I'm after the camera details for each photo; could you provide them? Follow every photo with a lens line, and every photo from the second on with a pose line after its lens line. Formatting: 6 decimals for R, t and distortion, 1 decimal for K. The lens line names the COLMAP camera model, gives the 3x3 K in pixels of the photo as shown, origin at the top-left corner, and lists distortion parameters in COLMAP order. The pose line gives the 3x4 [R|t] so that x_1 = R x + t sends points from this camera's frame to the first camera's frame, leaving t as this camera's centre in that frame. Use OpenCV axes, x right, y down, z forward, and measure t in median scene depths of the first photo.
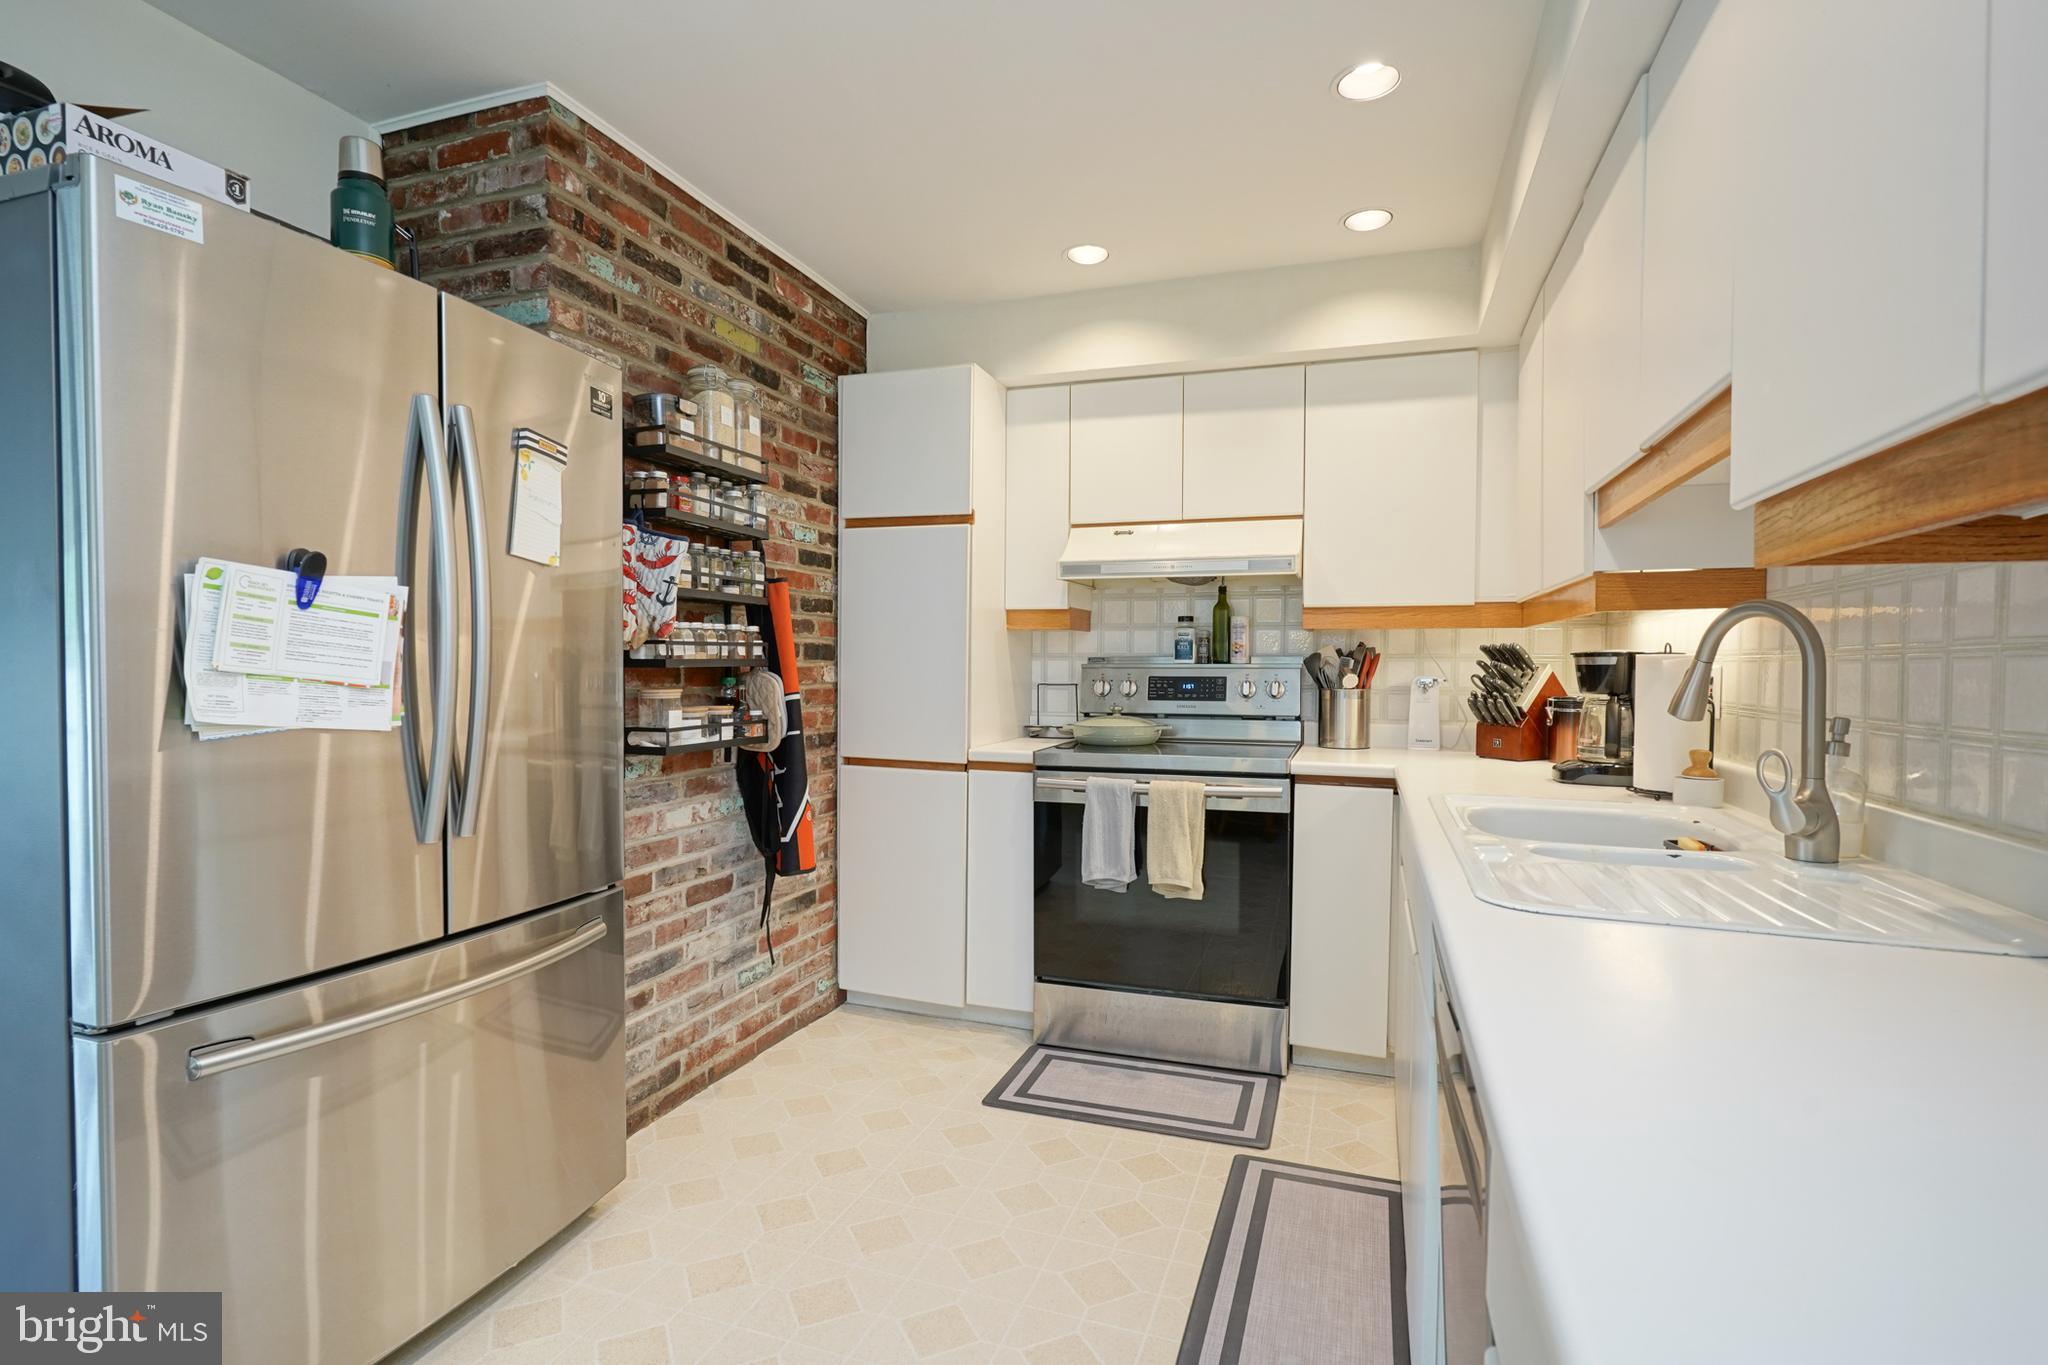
lens RADIAL K [[1010.5, 0, 1020.4], [0, 1010.5, 685.5], [0, 0, 1]] dist [-0.008508, 0.004801]
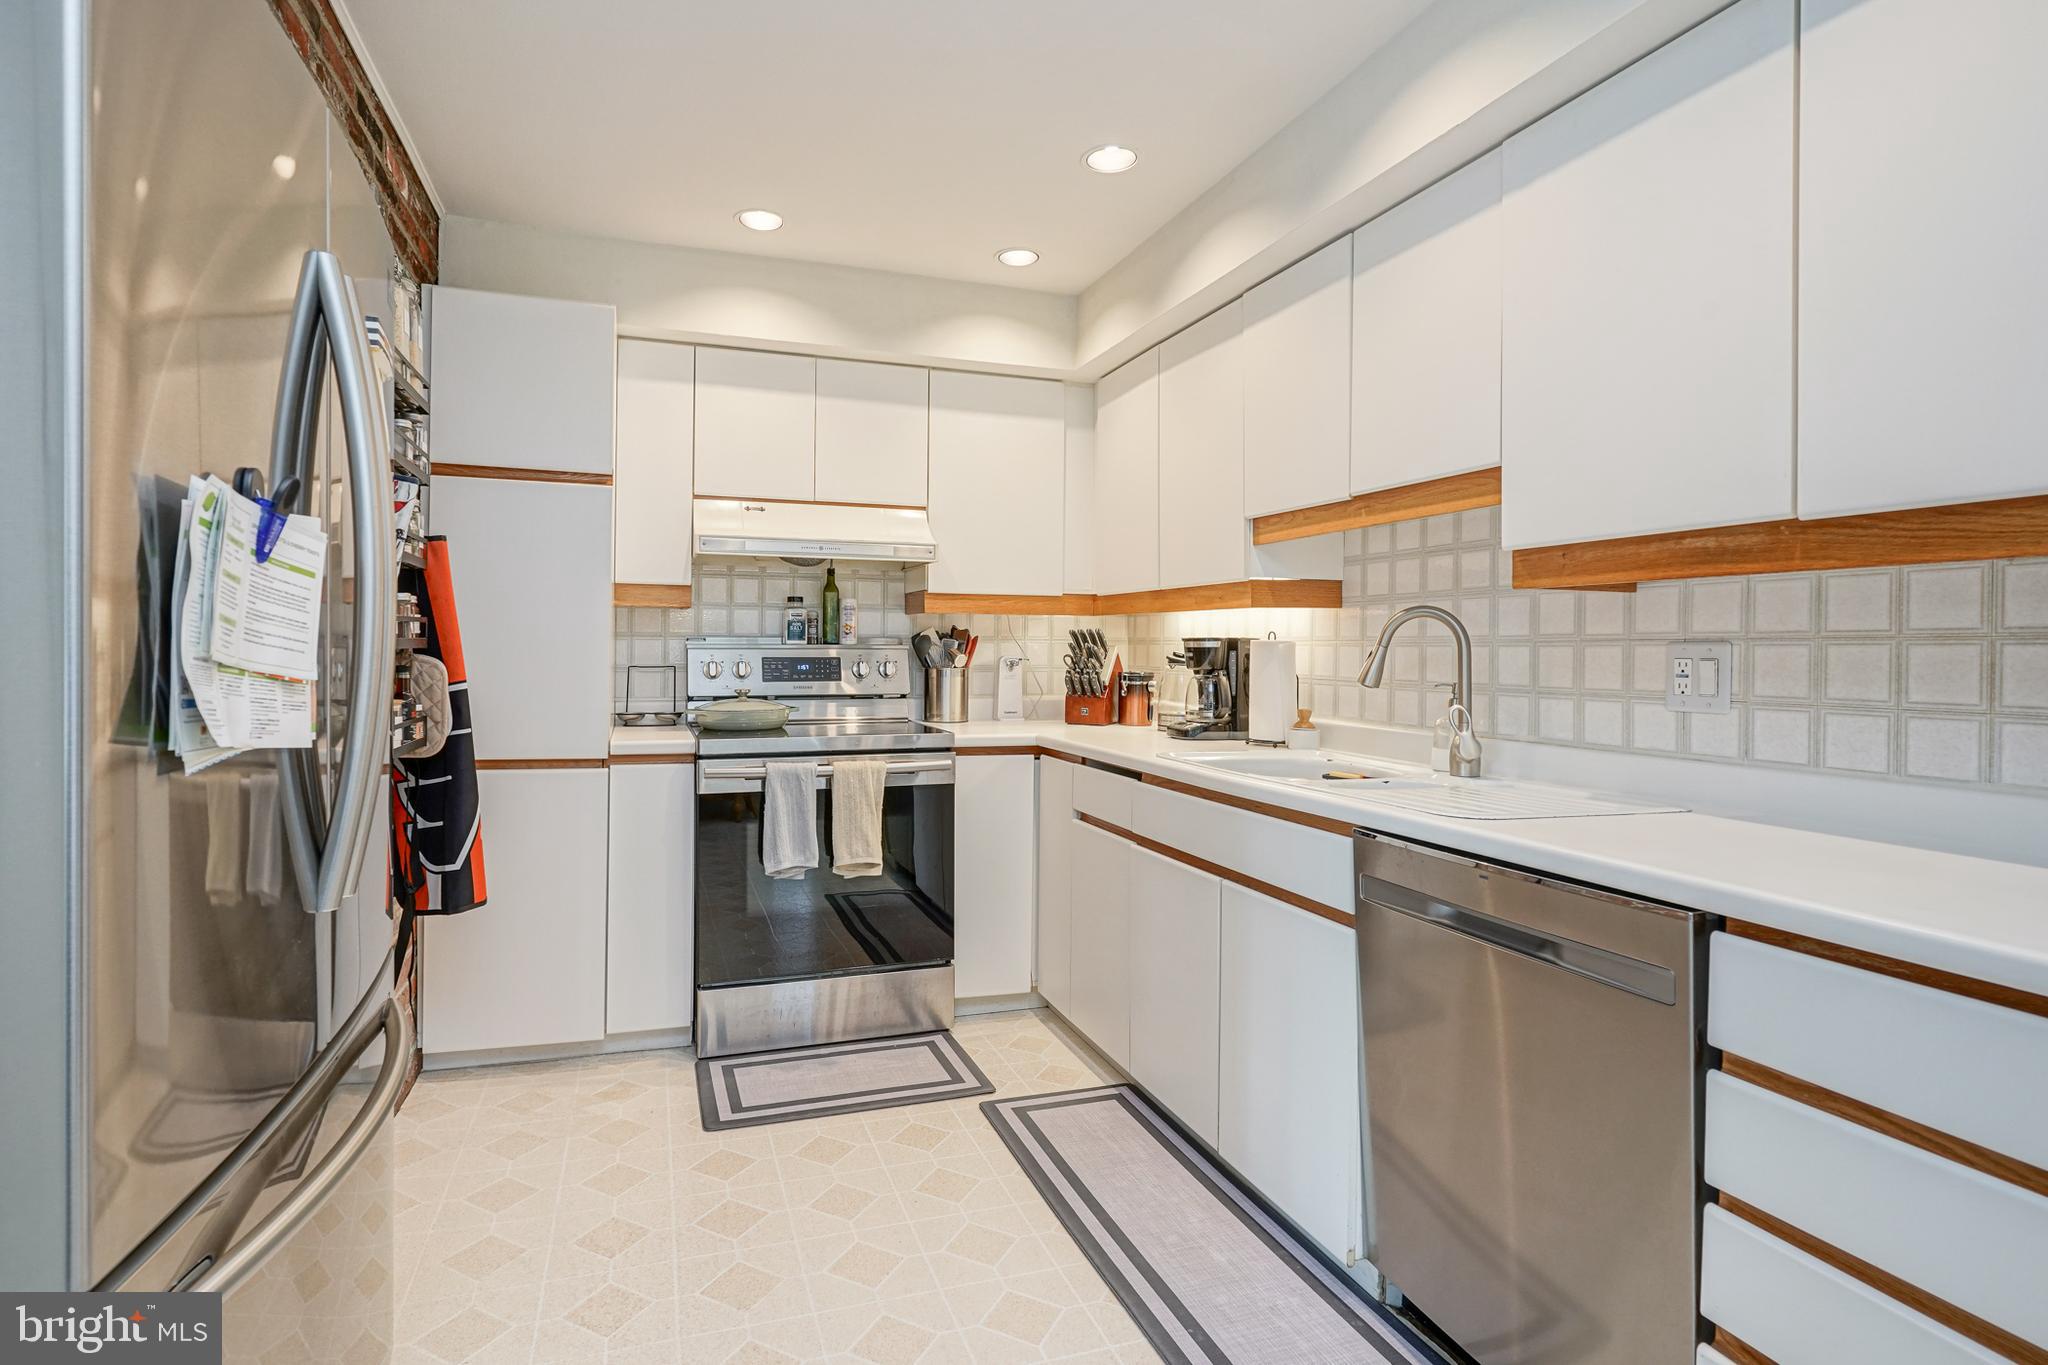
lens RADIAL K [[1010.5, 0, 1035.2], [0, 1010.5, 648.6], [0, 0, 1]] dist [-0.008508, 0.004801]
pose [[0.791233, 0.000031, 0.611515, -0.302743], [0.009325, 0.999883, -0.012117, -0.003886], [-0.611444, 0.015290, 0.791140, 0.081934]]
